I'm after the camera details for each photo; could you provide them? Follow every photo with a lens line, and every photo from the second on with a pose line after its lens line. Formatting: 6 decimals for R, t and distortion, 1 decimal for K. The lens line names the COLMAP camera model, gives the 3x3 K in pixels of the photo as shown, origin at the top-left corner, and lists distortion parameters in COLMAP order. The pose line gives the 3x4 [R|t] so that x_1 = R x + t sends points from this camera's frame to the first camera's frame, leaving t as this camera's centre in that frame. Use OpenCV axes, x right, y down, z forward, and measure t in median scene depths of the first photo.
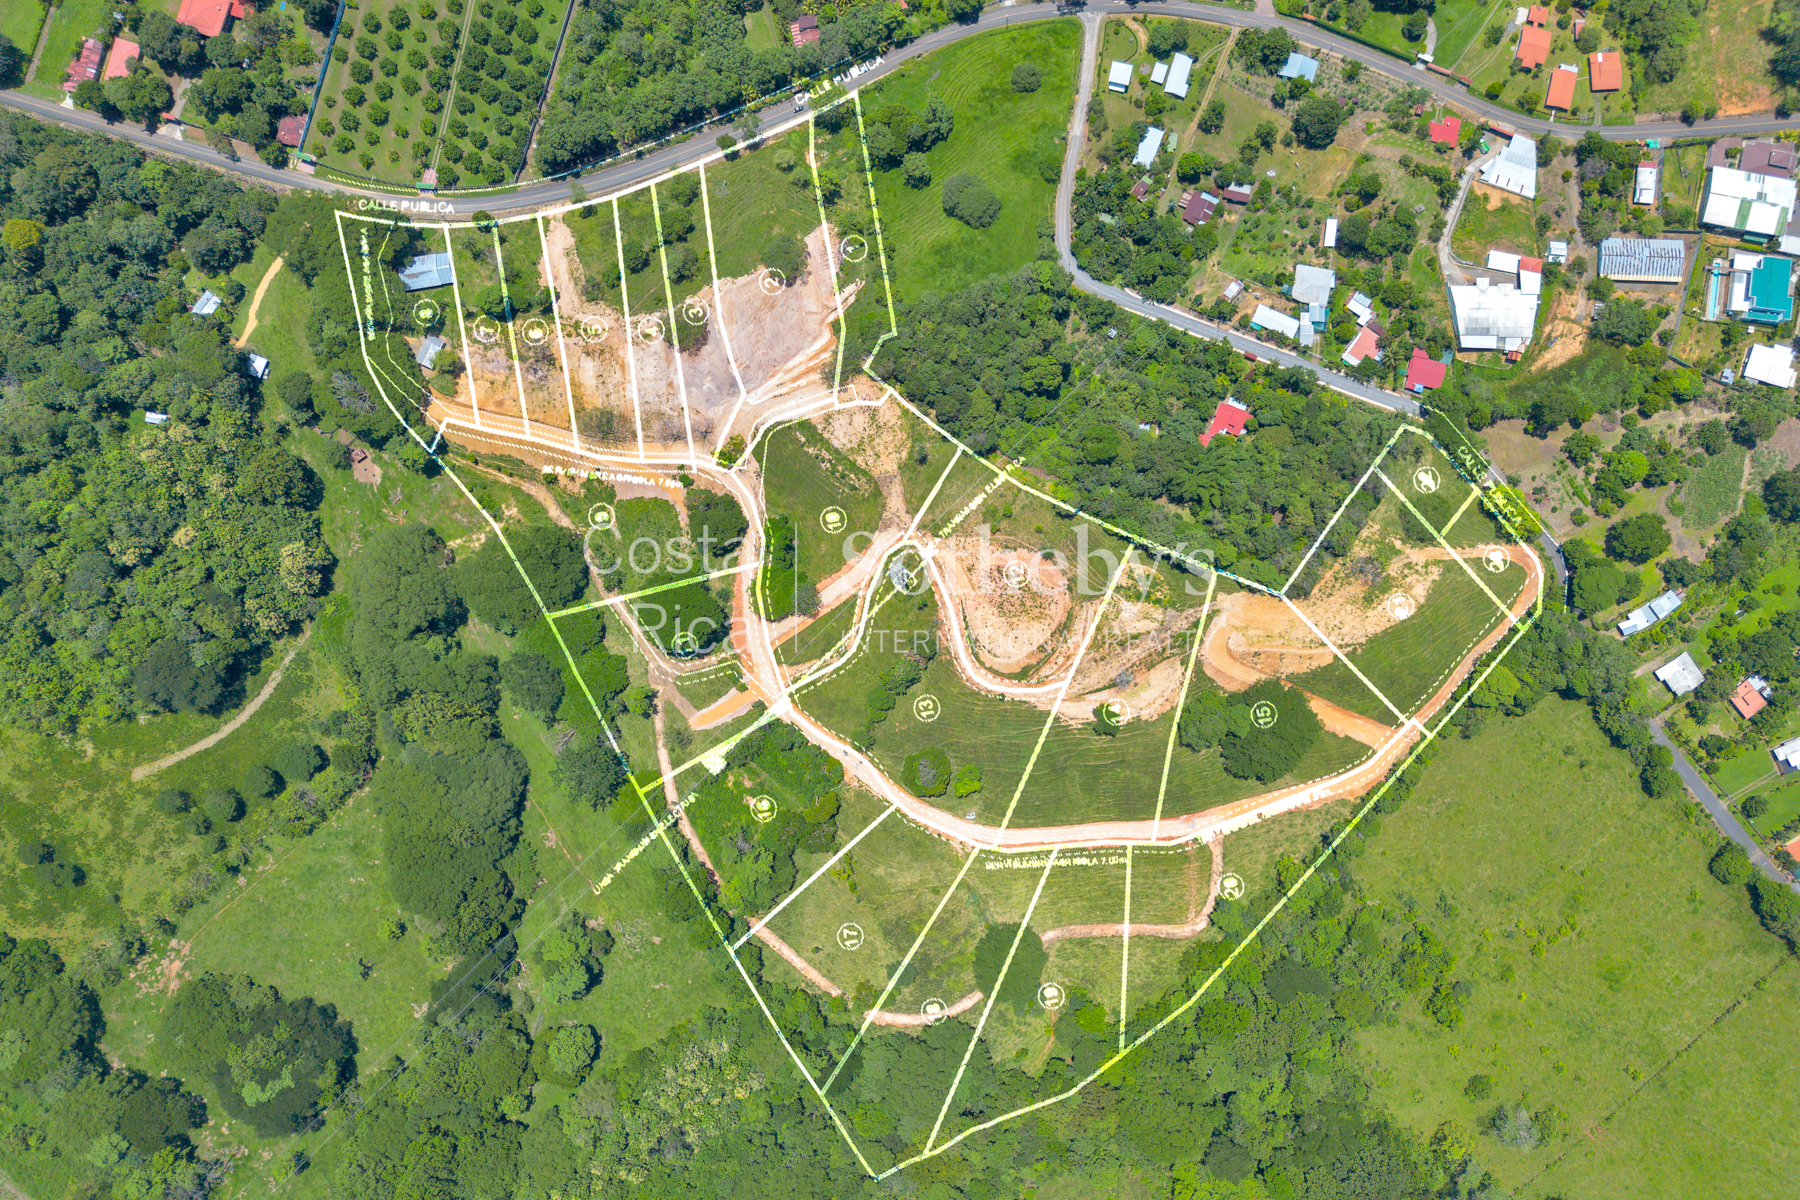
lens RADIAL K [[1207.7, 0, 900.0], [0, 1207.7, 600.0], [0, 0, 1]] dist [0.054640, -0.045517]
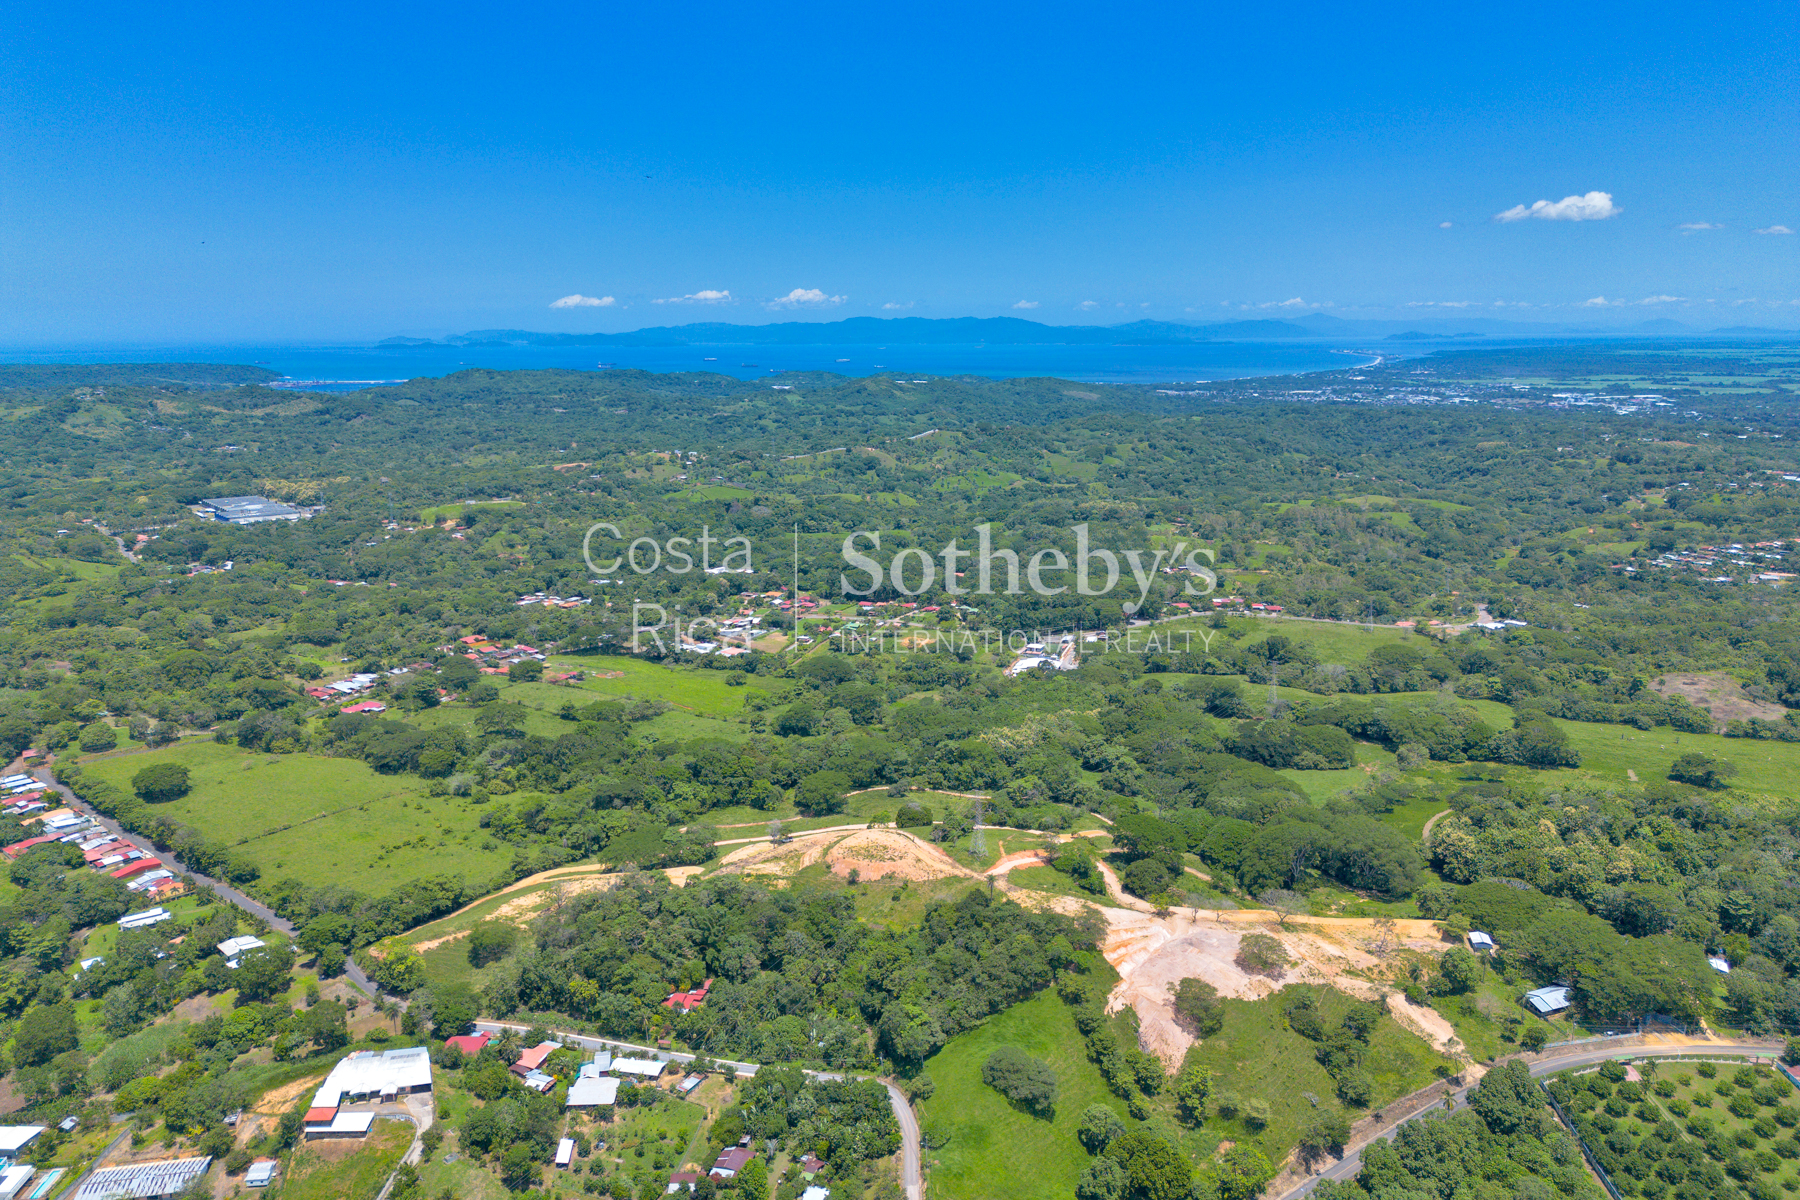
lens RADIAL K [[1254.1, 0, 900.0], [0, 1254.1, 600.0], [0, 0, 1]] dist [0.067116, -0.063484]
pose [[-0.975792, 0.052860, -0.212216, 0.300049], [-0.218426, -0.186987, 0.957771, -1.062570], [0.010947, 0.980939, 0.194006, 0.505442]]
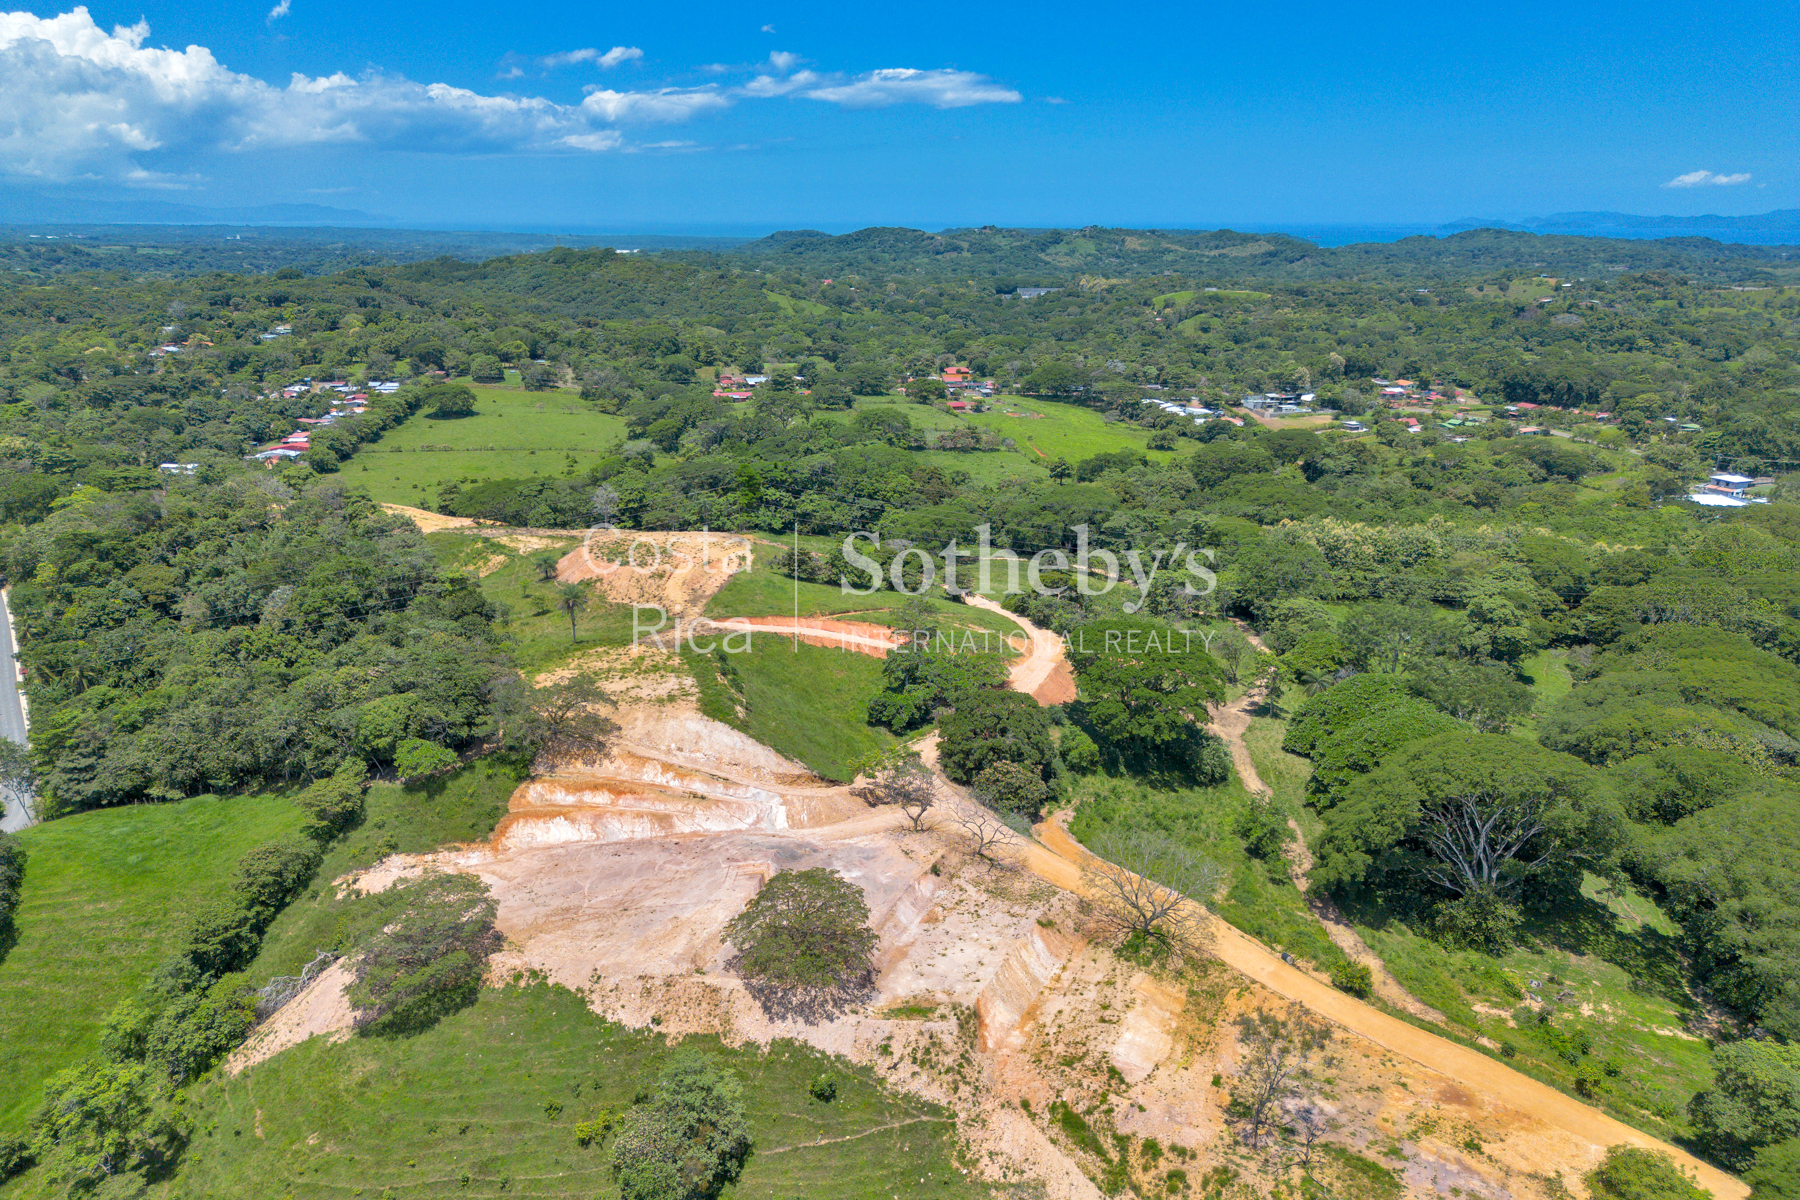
lens RADIAL K [[1250.7, 0, 902.6], [0, 1250.7, 631.5], [0, 0, 1]] dist [0.064103, -0.070587]
pose [[-0.847300, -0.169277, 0.503417, -0.350616], [0.530959, -0.246993, 0.810603, -0.458083], [-0.012876, 0.954117, 0.299156, 0.799421]]
